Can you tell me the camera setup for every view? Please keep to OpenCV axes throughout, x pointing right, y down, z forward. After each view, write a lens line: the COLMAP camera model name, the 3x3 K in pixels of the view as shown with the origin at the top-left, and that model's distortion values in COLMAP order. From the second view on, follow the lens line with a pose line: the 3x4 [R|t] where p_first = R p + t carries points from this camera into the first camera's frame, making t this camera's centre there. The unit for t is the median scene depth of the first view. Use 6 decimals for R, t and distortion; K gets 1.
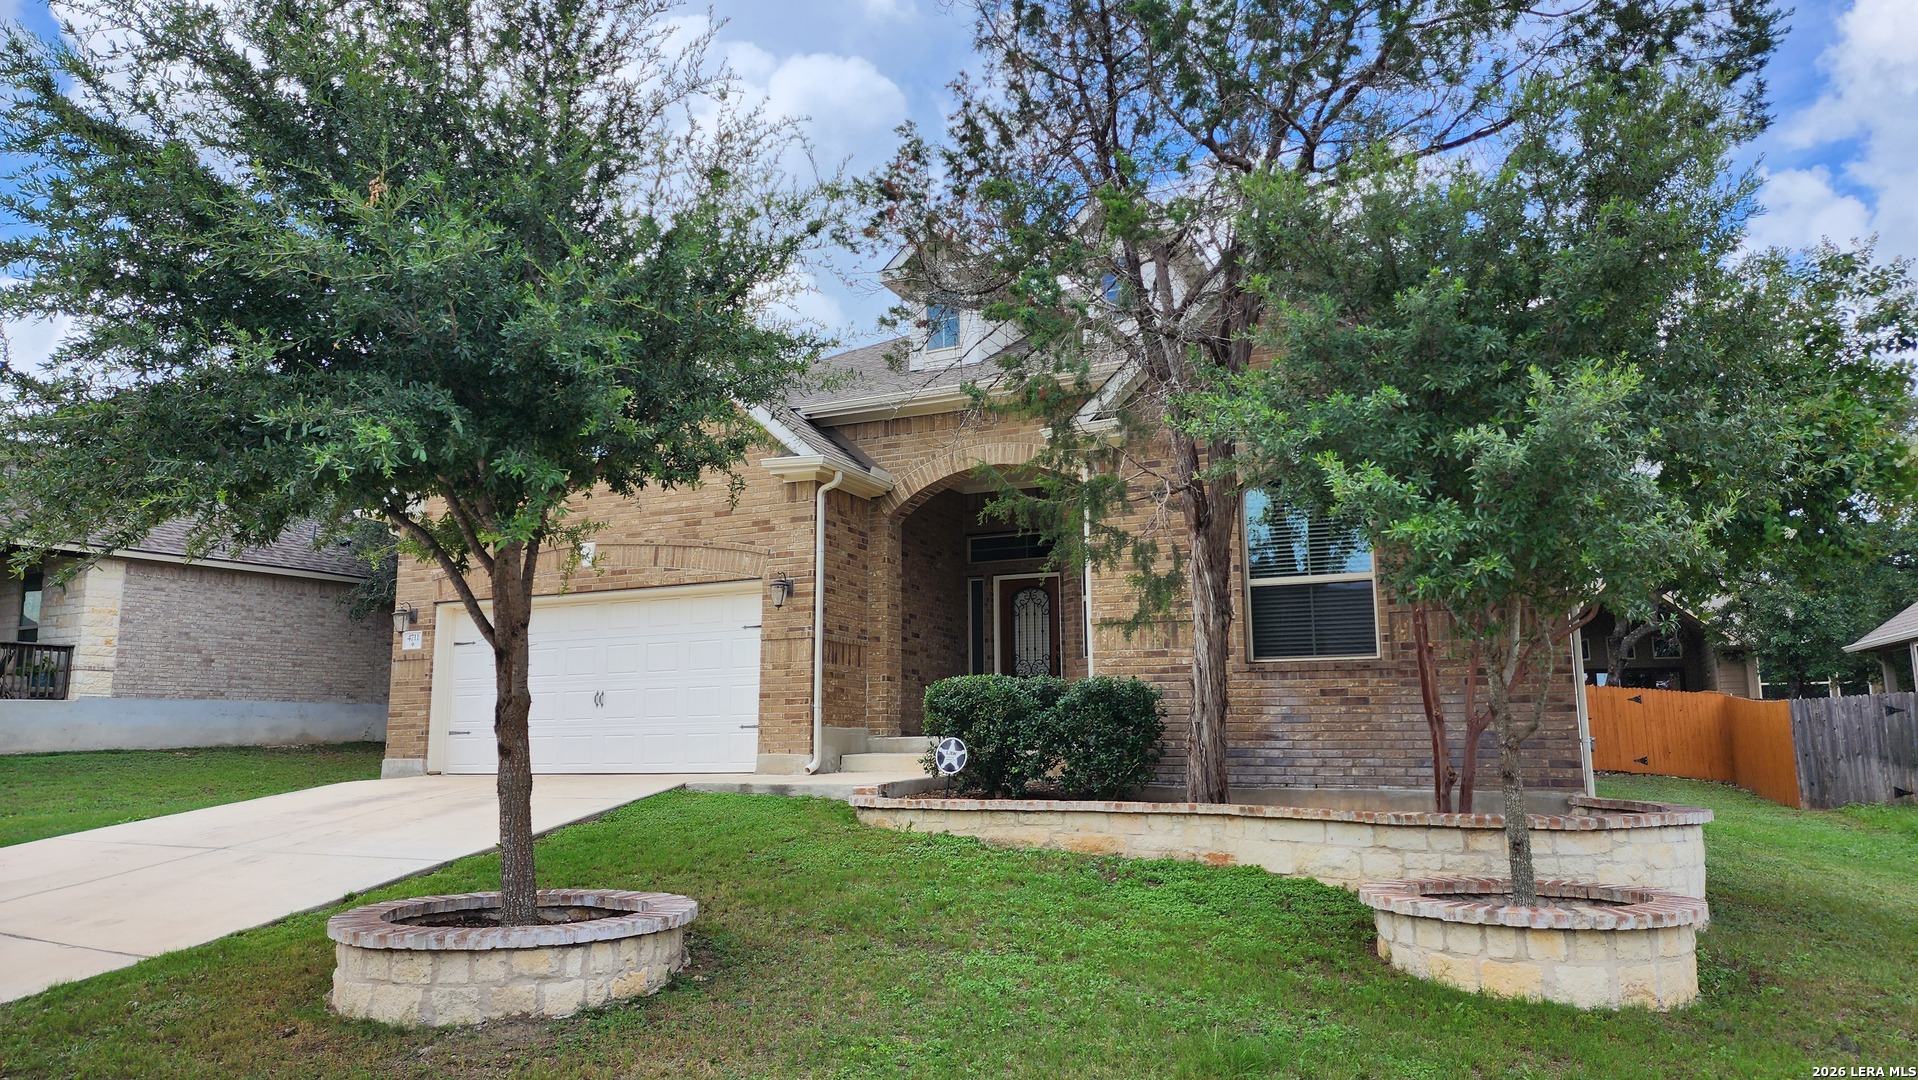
lens RADIAL K [[1297.7, 0, 958.4], [0, 1297.7, 534.8], [0, 0, 1]] dist [0.050726, -0.004421]
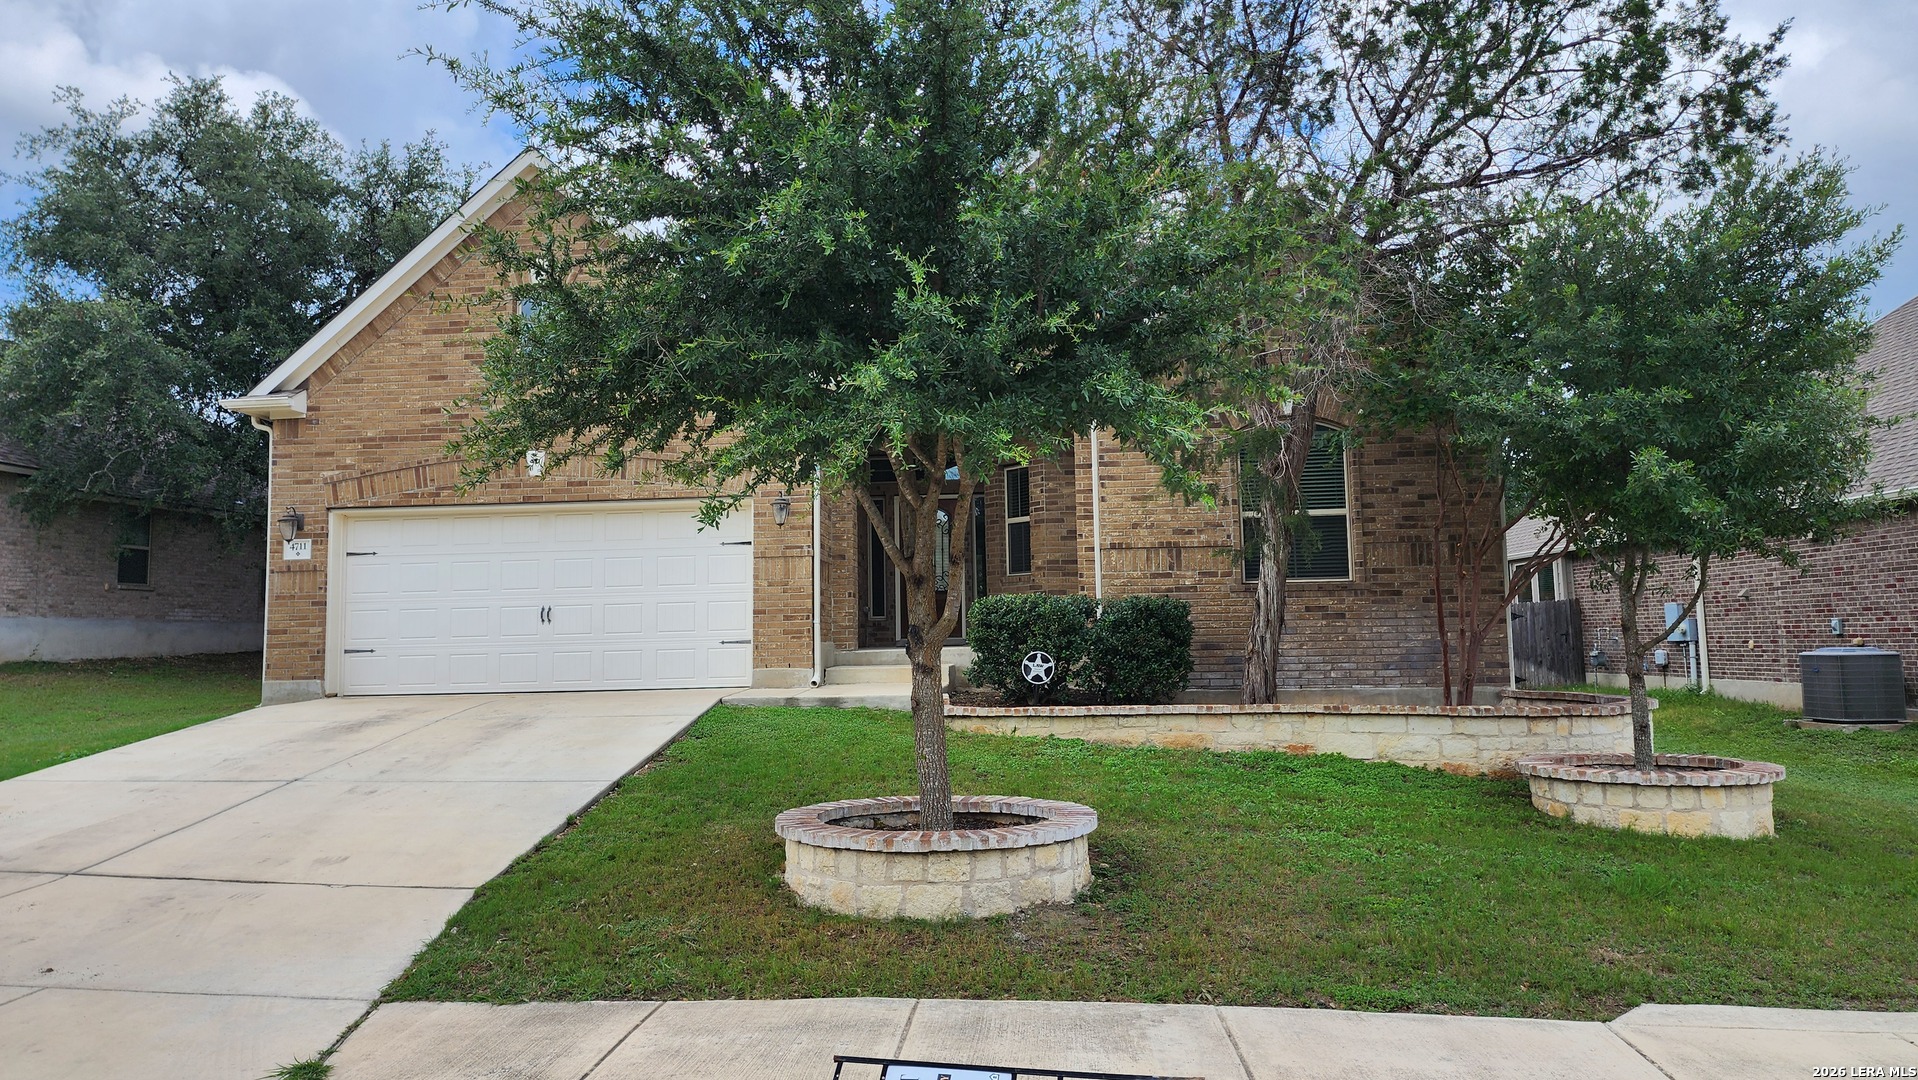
lens RADIAL K [[1297.7, 0, 961.8], [0, 1297.7, 549.4], [0, 0, 1]] dist [0.050726, -0.004421]
pose [[0.938010, 0.013880, 0.346330, -0.437216], [-0.042457, 0.996275, 0.075062, -0.009279], [-0.343998, -0.085113, 0.935105, 0.003142]]
